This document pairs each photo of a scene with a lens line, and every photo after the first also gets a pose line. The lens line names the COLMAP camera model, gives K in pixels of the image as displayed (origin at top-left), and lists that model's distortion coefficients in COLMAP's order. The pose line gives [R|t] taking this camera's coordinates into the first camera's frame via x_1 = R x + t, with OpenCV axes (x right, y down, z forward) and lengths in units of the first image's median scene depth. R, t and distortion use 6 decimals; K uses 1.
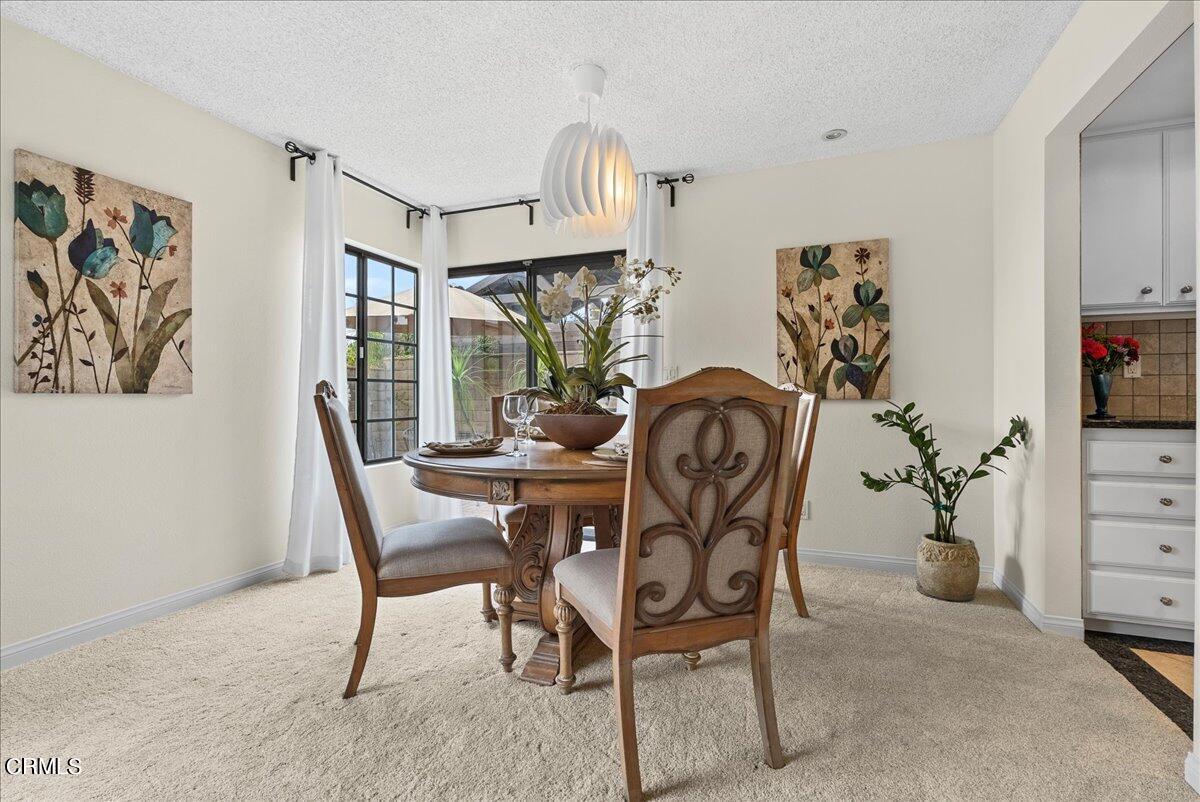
lens RADIAL K [[535.4, 0, 606.1], [0, 535.4, 396.4], [0, 0, 1]] dist [-0.001924, -0.000092]
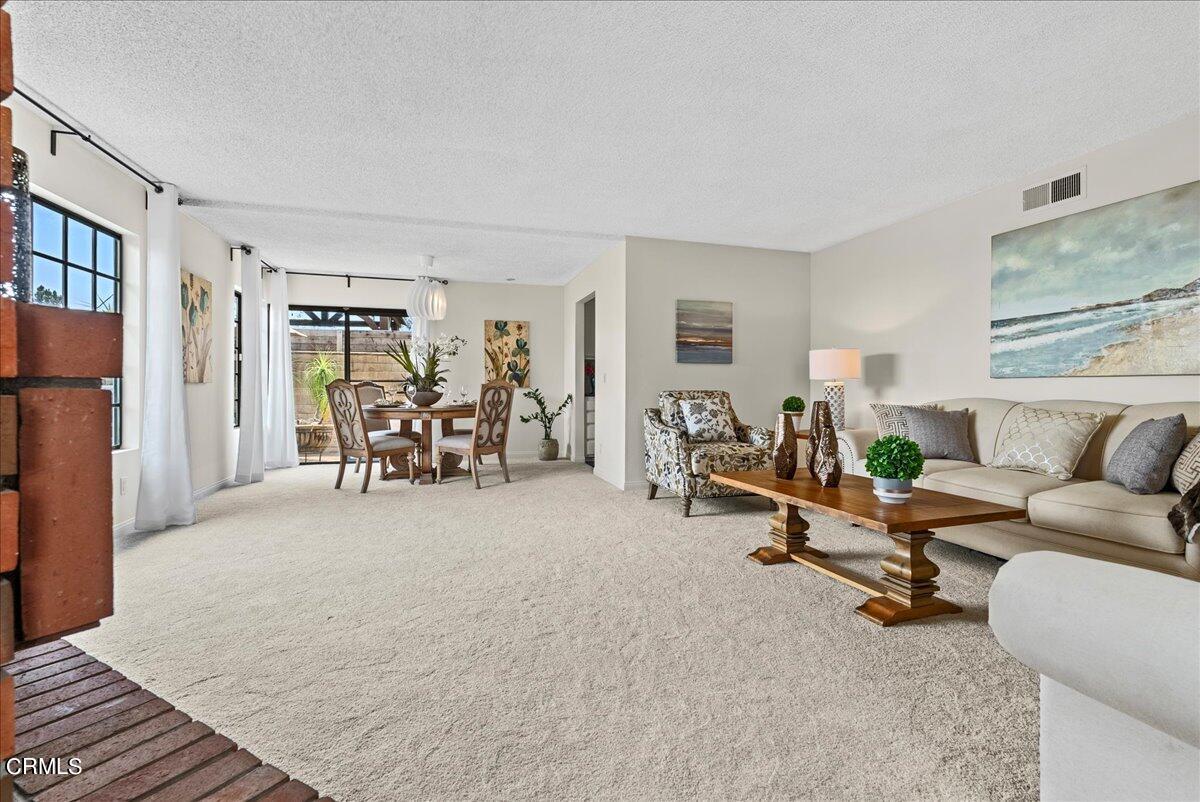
lens RADIAL K [[536.7, 0, 600.9], [0, 536.7, 387.4], [0, 0, 1]] dist [-0.003663, -0.000426]
pose [[0.794224, 0.003989, 0.607613, -0.825464], [-0.005839, 0.999982, 0.001067, 0.001329], [-0.607598, -0.004395, 0.794233, -1.352212]]
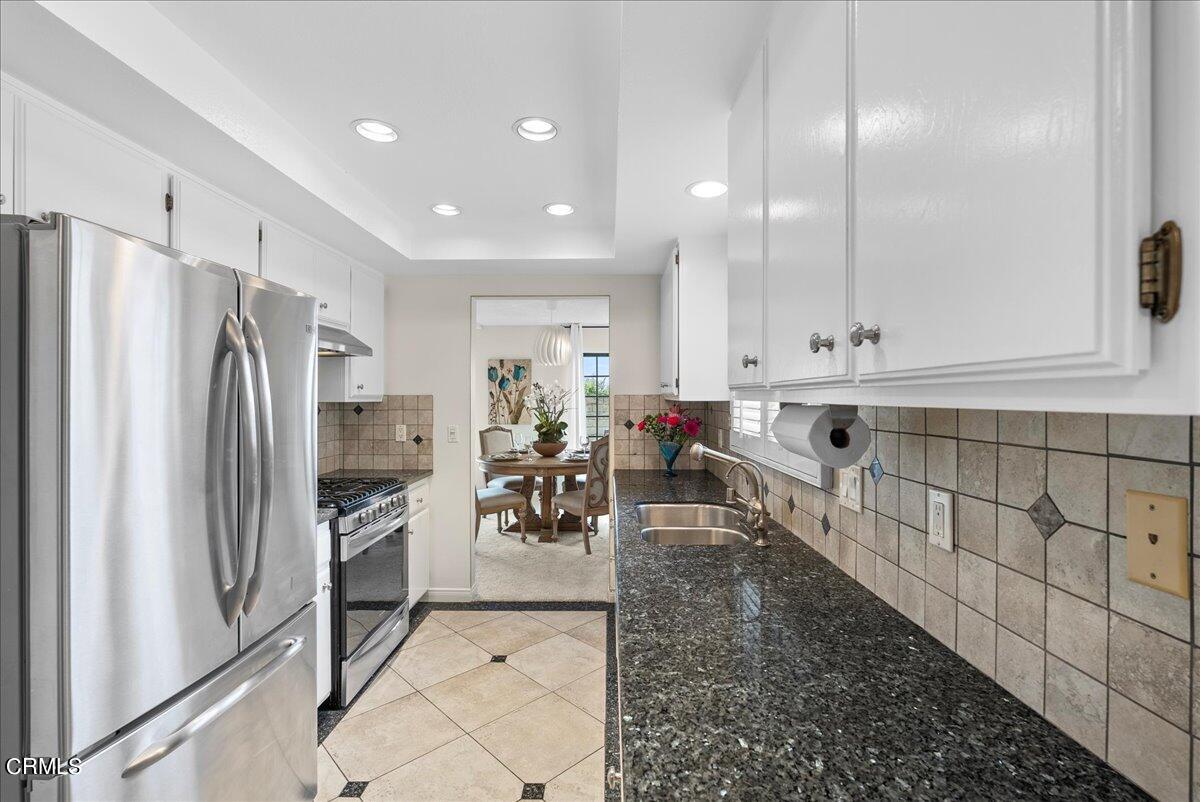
lens RADIAL K [[535.4, 0, 606.1], [0, 535.4, 396.4], [0, 0, 1]] dist [-0.001924, -0.000092]
pose [[0.347782, -0.000024, -0.937575, 2.108734], [0.005164, 0.999985, 0.001890, -0.160405], [0.937561, -0.005499, 0.347777, 0.361712]]
